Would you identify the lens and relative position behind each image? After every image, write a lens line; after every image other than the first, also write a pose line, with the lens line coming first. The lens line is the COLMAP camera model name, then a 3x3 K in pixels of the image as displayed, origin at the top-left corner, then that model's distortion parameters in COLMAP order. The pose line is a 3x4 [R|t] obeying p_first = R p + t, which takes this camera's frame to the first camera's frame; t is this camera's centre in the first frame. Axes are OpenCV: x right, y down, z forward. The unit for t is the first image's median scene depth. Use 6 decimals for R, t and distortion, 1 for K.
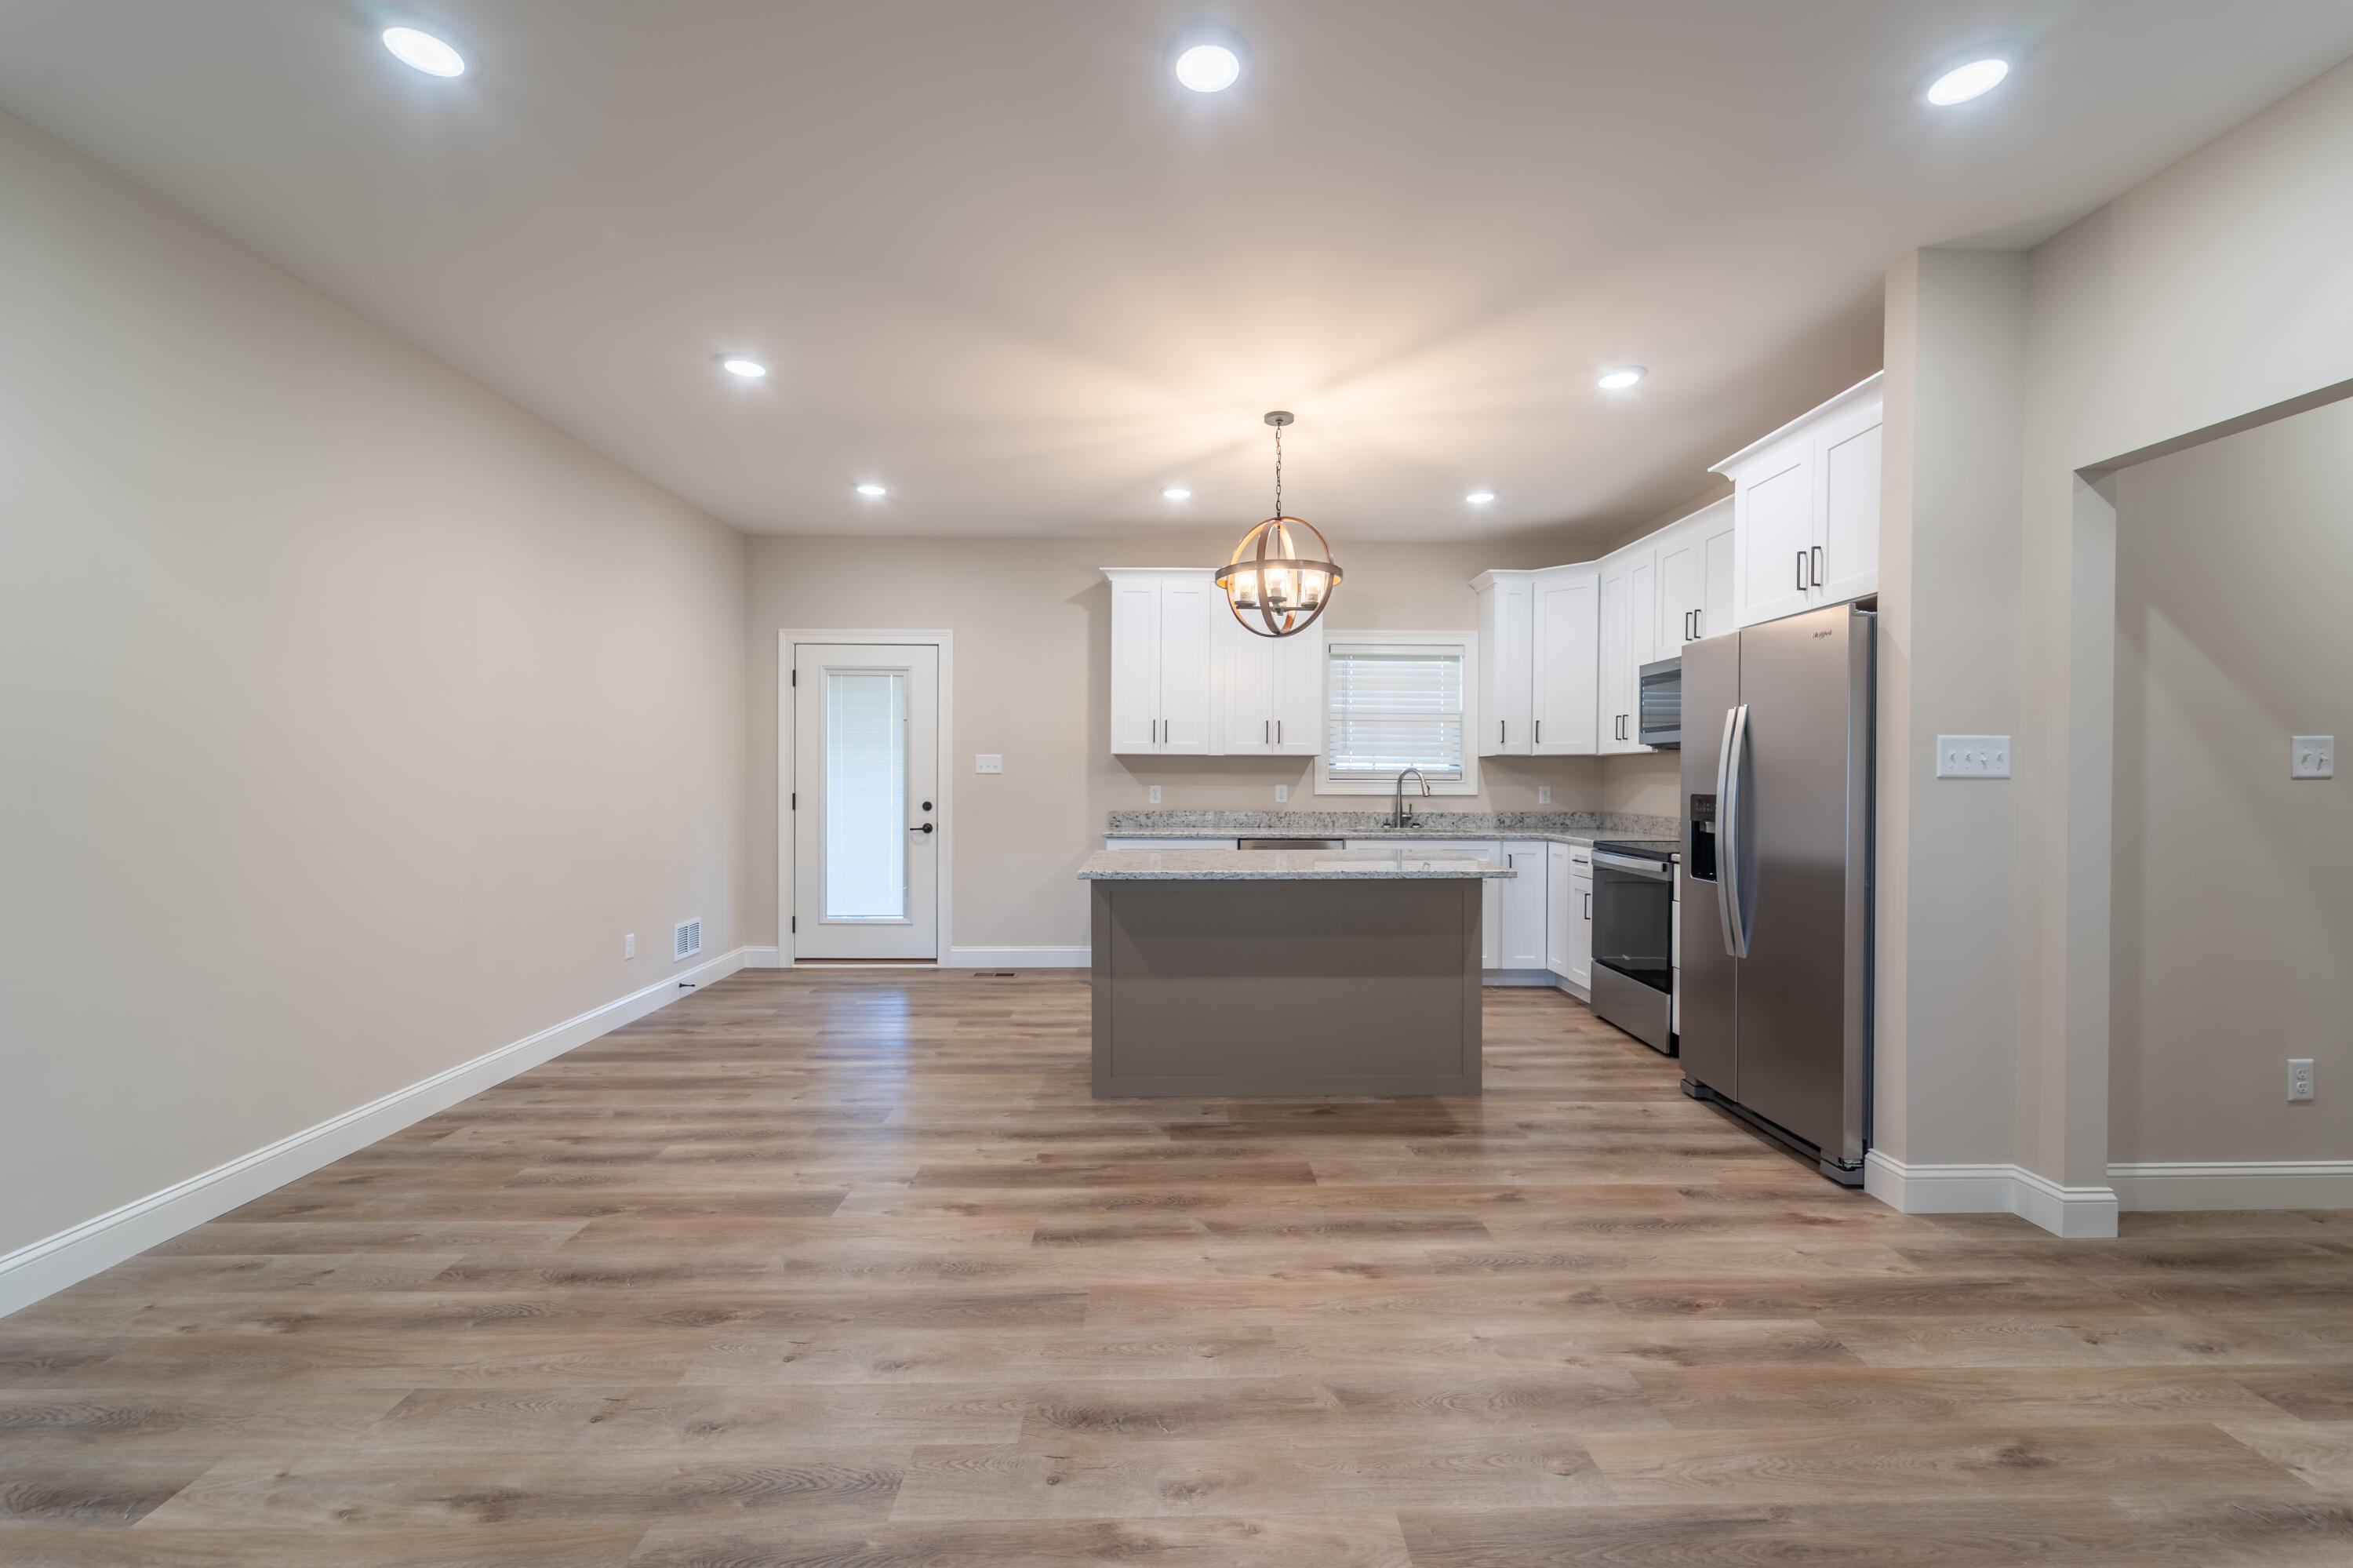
lens RADIAL K [[947.7, 0, 1180.9], [0, 947.7, 783.1], [0, 0, 1]] dist [0.002824, -0.003778]
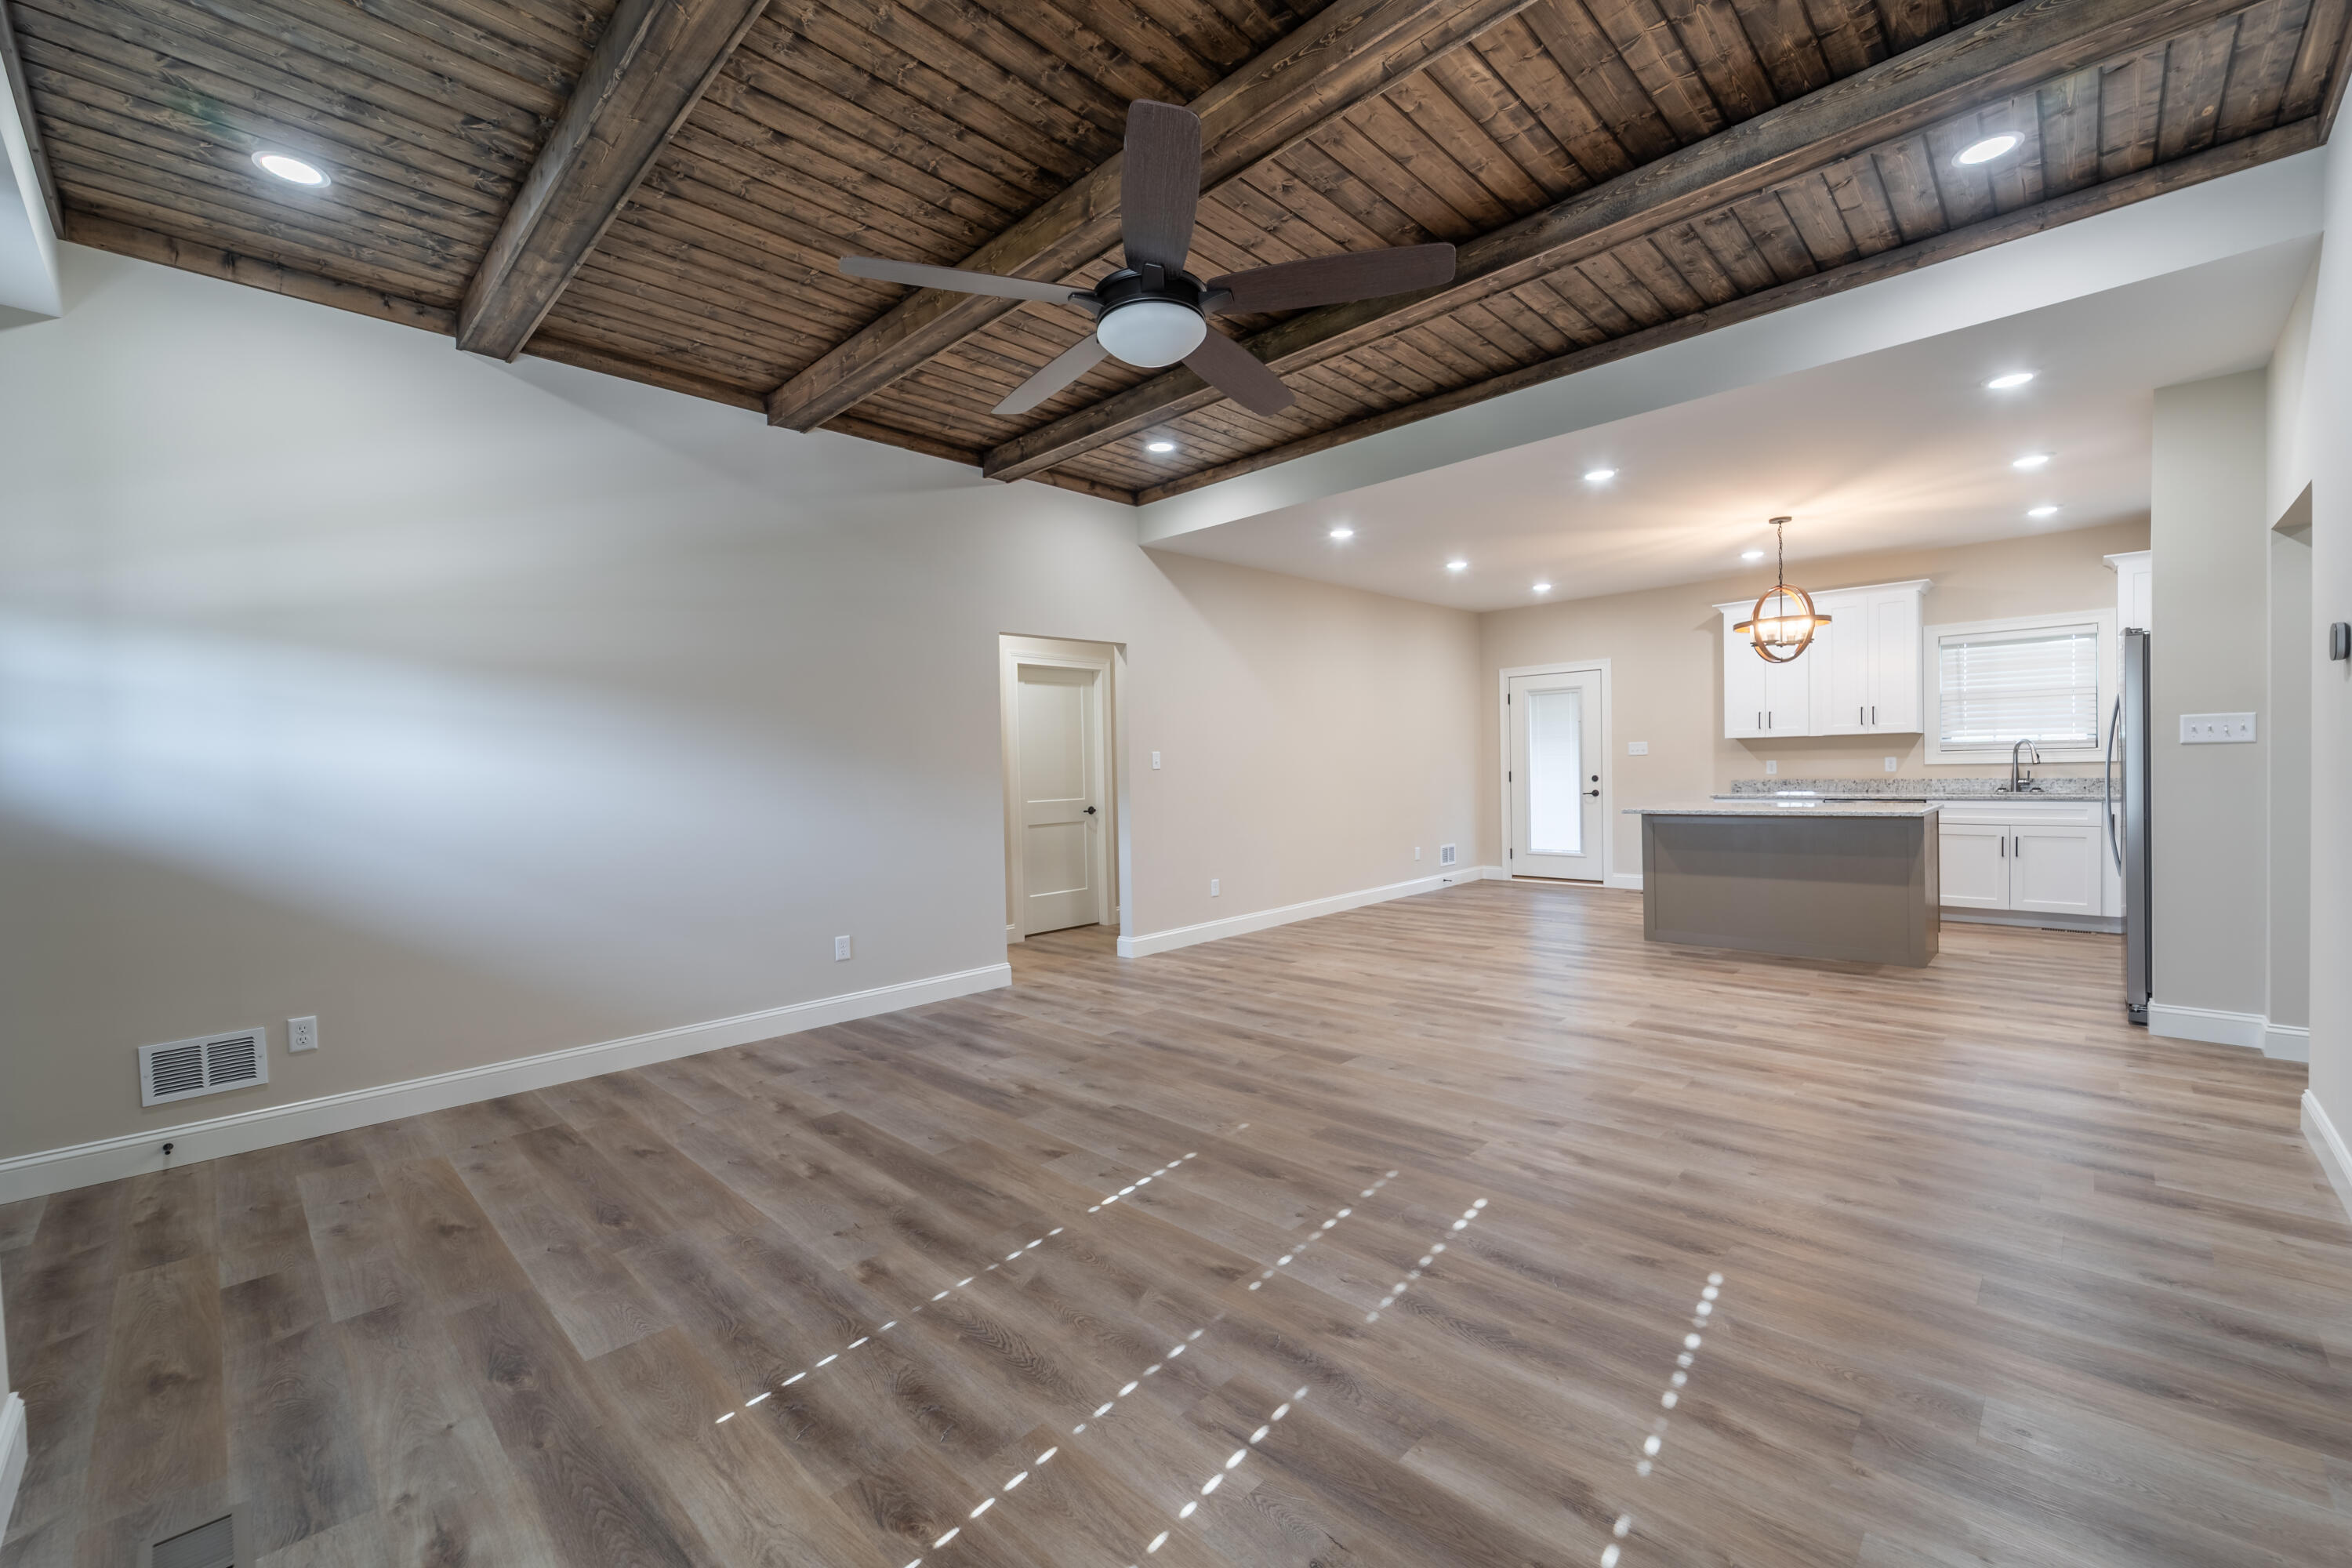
lens RADIAL K [[947.2, 0, 1194.6], [0, 947.2, 785.6], [0, 0, 1]] dist [0.002824, -0.003778]
pose [[0.708148, -0.007695, -0.706022, 0.385399], [0.022613, 0.999675, 0.011785, 0.004050], [0.705702, -0.024311, 0.708092, -0.567915]]
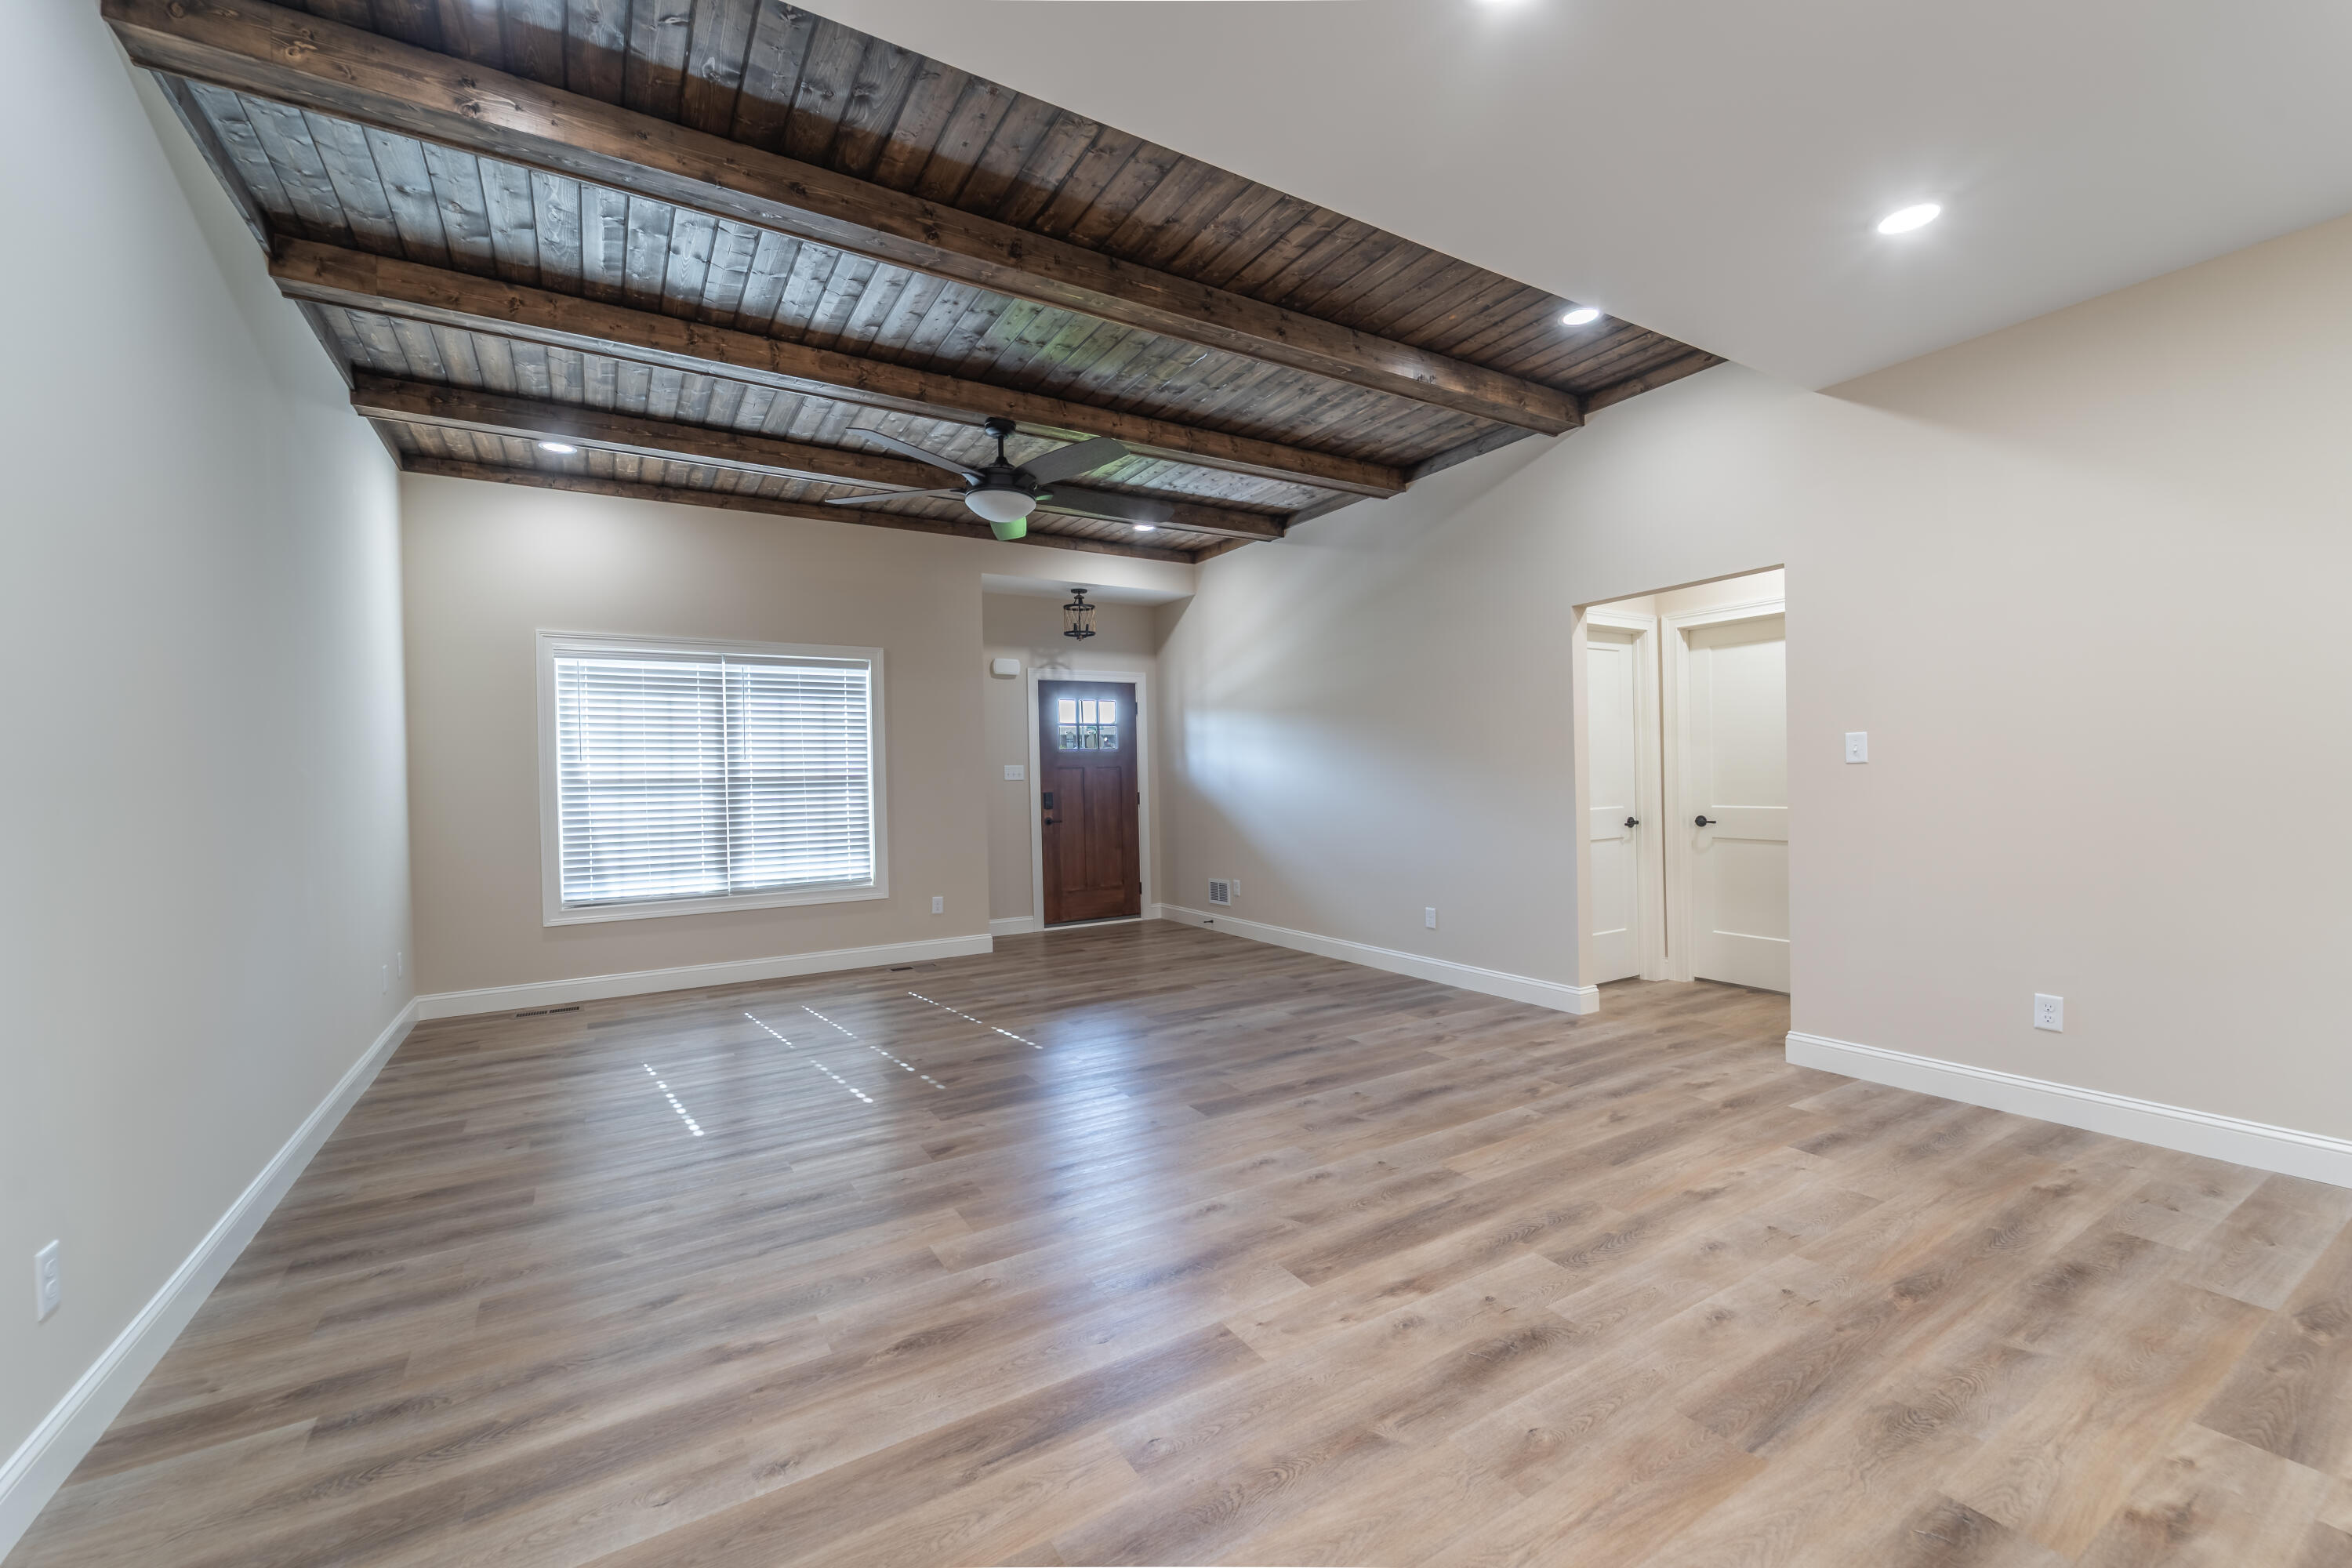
lens RADIAL K [[947.2, 0, 1177.0], [0, 947.2, 785.7], [0, 0, 1]] dist [0.002824, -0.003778]
pose [[-0.865823, 0.019619, -0.499965, 0.283693], [0.017207, 0.999807, 0.009434, -0.001895], [0.500054, -0.000435, -0.865994, 0.610797]]
